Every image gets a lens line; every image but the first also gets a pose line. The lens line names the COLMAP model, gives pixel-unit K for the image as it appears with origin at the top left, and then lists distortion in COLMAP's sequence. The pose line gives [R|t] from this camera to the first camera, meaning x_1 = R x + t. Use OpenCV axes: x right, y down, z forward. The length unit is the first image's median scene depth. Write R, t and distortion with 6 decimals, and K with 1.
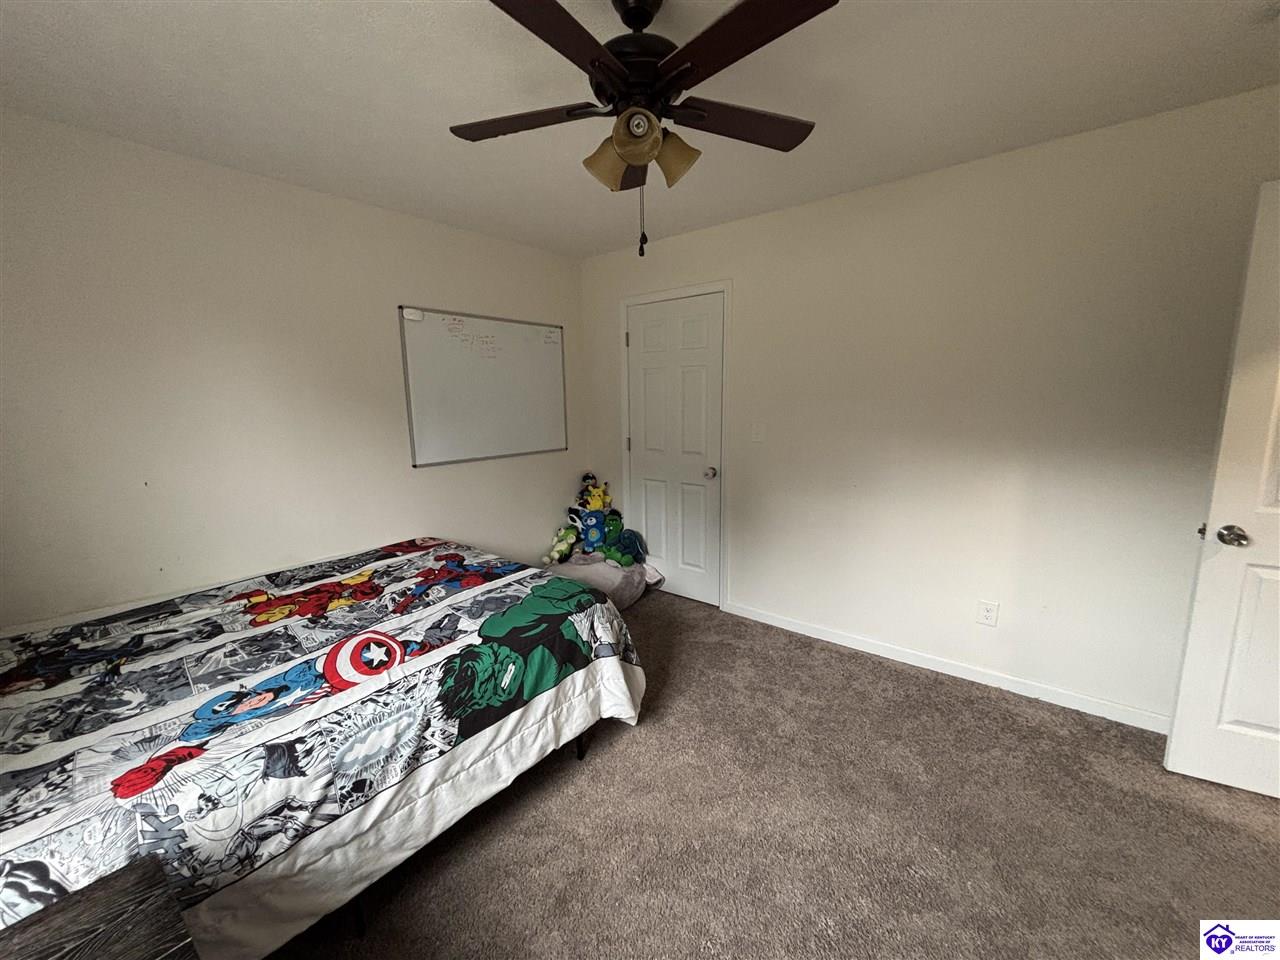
lens RADIAL K [[515.4, 0, 636.5], [0, 515.4, 480.5], [0, 0, 1]] dist [-0.000321, -0.000753]
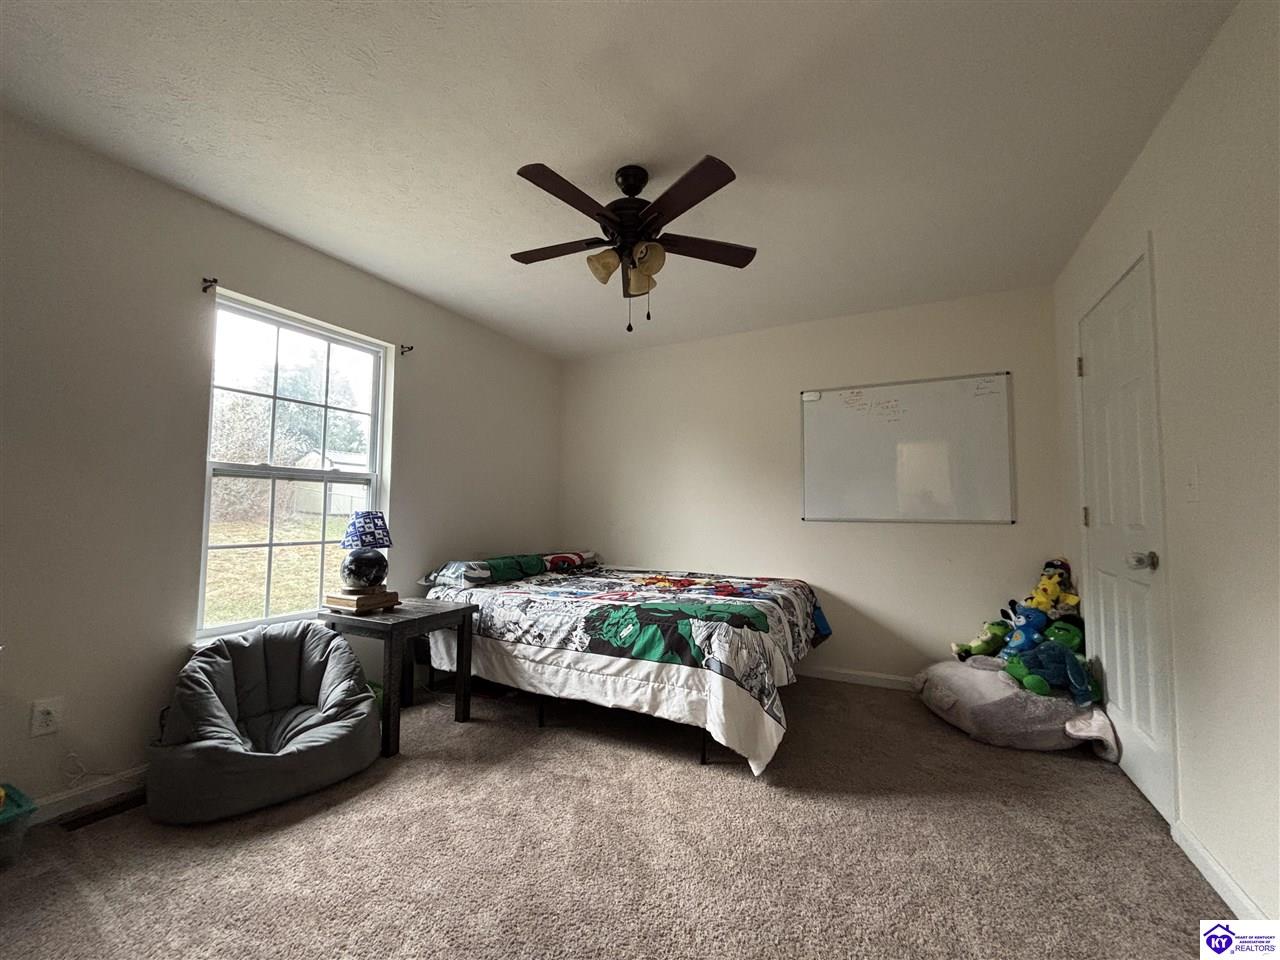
lens RADIAL K [[515.4, 0, 636.5], [0, 515.4, 480.5], [0, 0, 1]] dist [-0.000321, -0.000753]
pose [[0.203120, -0.042784, -0.978219, 1.211638], [-0.173061, 0.981748, -0.078873, 0.082174], [0.963739, 0.185312, 0.192009, 0.704851]]
